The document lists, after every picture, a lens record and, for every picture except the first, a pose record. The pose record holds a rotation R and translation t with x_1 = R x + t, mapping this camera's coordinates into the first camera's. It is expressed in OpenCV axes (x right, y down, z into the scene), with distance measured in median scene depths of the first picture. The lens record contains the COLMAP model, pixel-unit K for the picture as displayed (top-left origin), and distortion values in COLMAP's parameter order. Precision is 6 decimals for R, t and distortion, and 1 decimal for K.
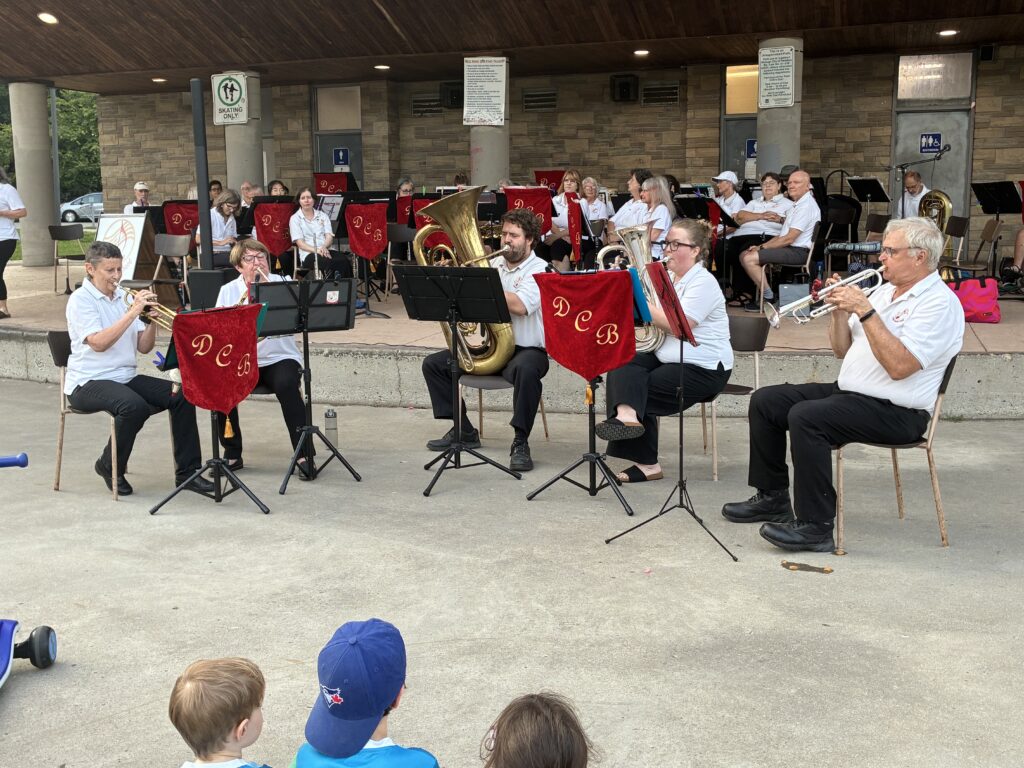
lens RADIAL K [[1101.2, 0, 512.0], [0, 1101.2, 384.0], [0, 0, 1]] dist [0.037206, -0.059563]
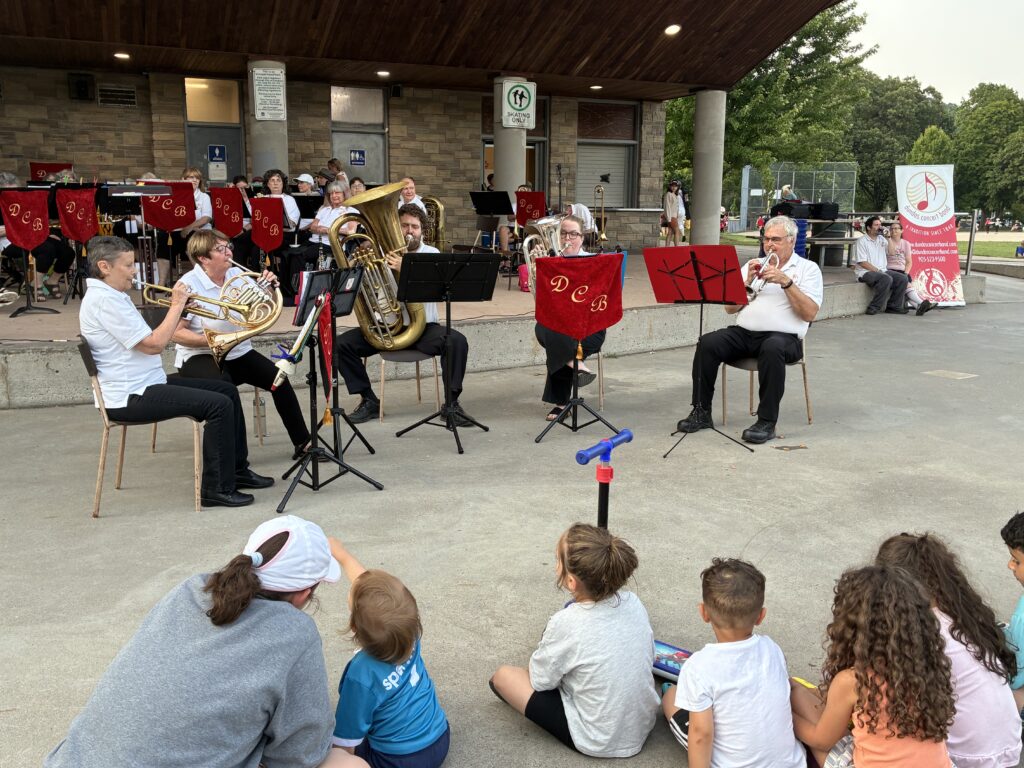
lens RADIAL K [[929.1, 0, 512.0], [0, 929.1, 384.0], [0, 0, 1]] dist [0.021898, 0.000252]
pose [[0.741162, -0.107303, 0.662695, -0.223070], [0.088339, 0.994148, 0.062173, -0.008650], [-0.665489, 0.012461, 0.746304, 0.079579]]
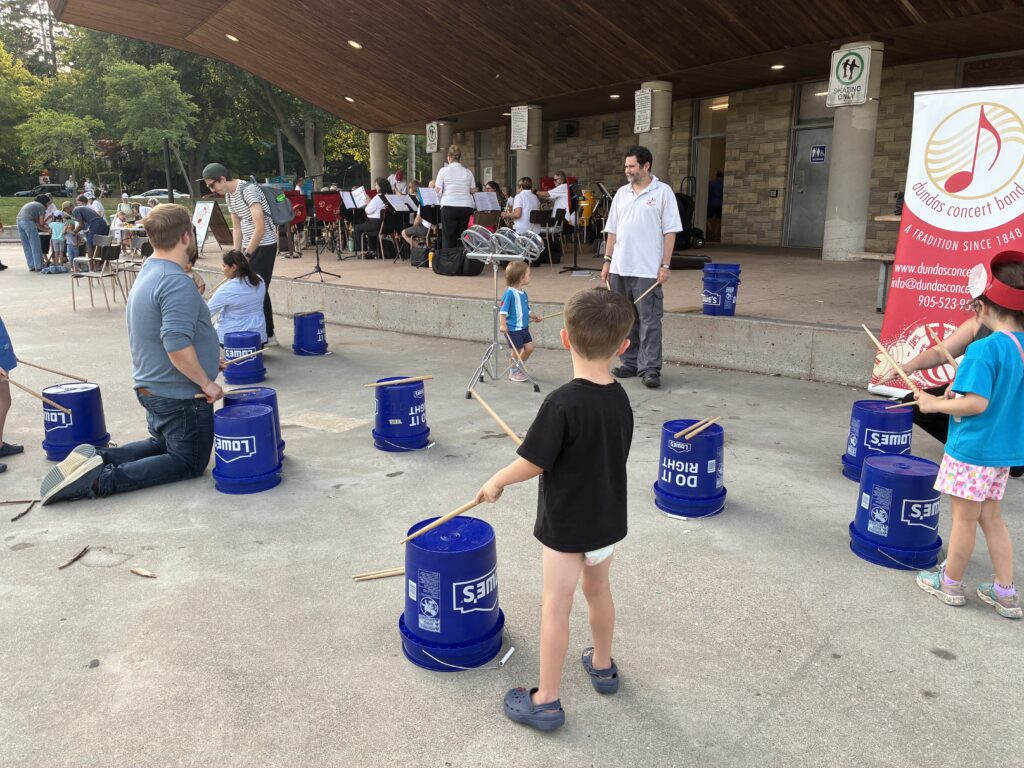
lens RADIAL K [[777.1, 0, 511.6], [0, 777.1, 364.4], [0, 0, 1]] dist [0.065366, -0.092272]
pose [[0.795387, 0.136748, -0.590474, 0.638210], [-0.110341, 0.990605, 0.080782, -0.015440], [0.595974, 0.000900, 0.803003, 0.081946]]
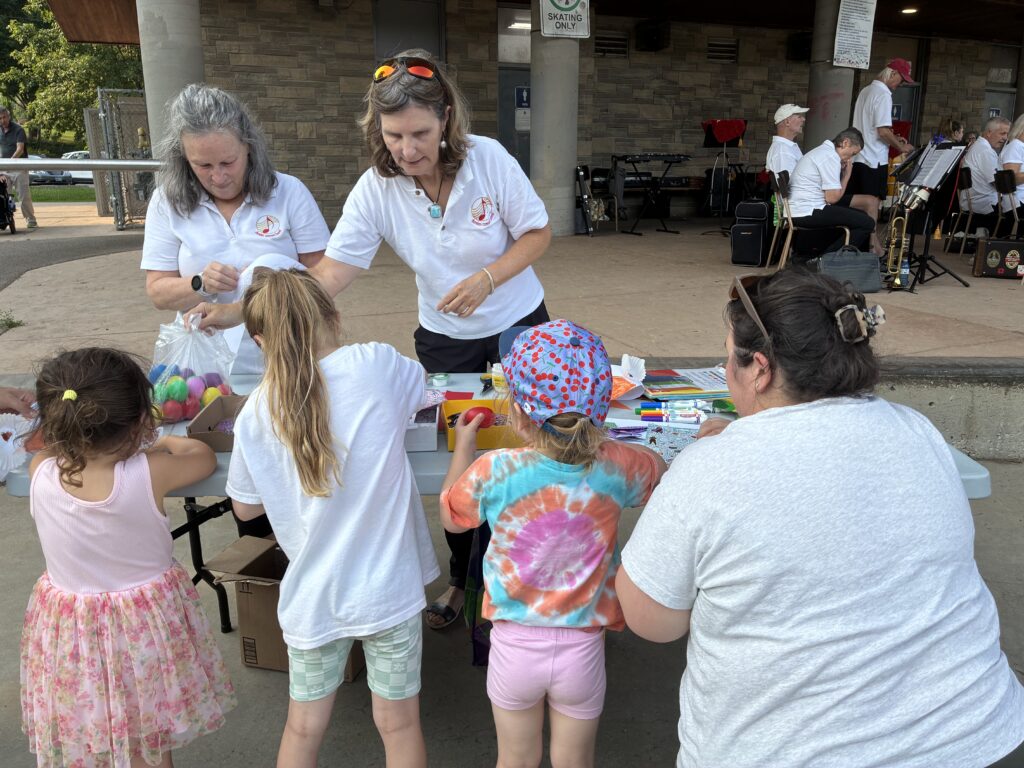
lens RADIAL K [[777.1, 0, 511.6], [0, 777.1, 364.4], [0, 0, 1]] dist [0.065366, -0.092272]
pose [[0.756388, -0.145588, 0.637716, -0.657277], [0.097772, 0.989128, 0.109847, -0.083896], [-0.646775, -0.020736, 0.762399, 0.638886]]
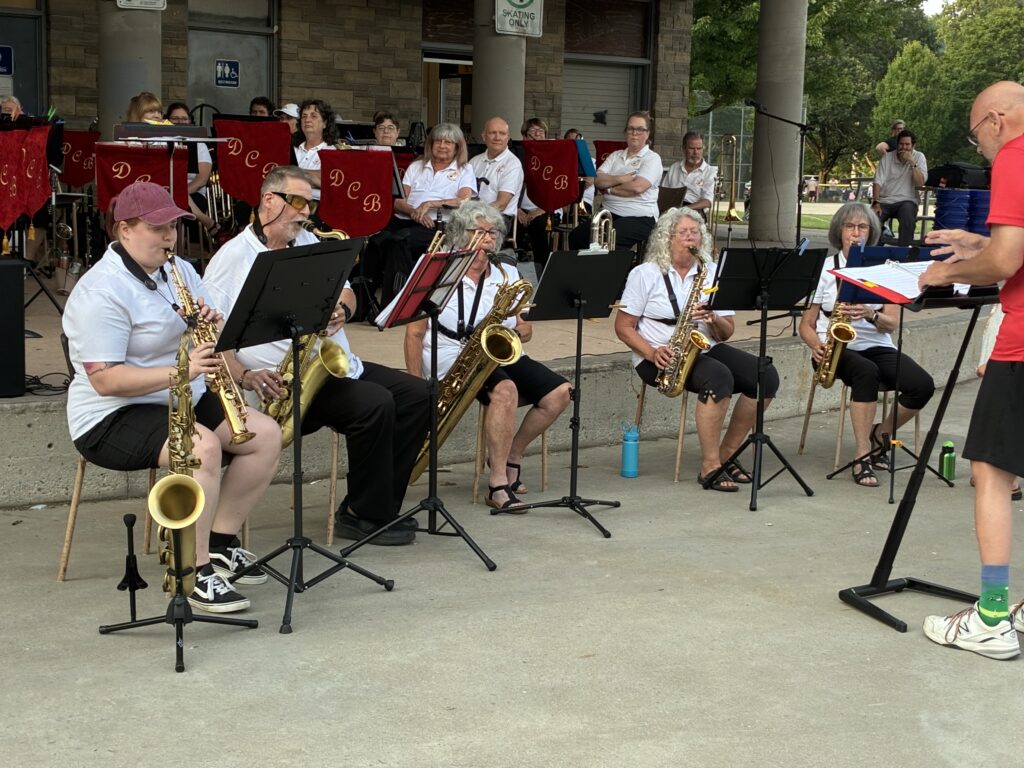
lens RADIAL K [[1564.7, 0, 512.0], [0, 1564.7, 384.0], [0, 0, 1]] dist [0.156531, -0.589310]
pose [[0.597574, -0.084135, 0.797387, -0.375379], [0.090677, 0.995191, 0.037051, -0.026786], [-0.796670, 0.050164, 0.602330, 0.195608]]
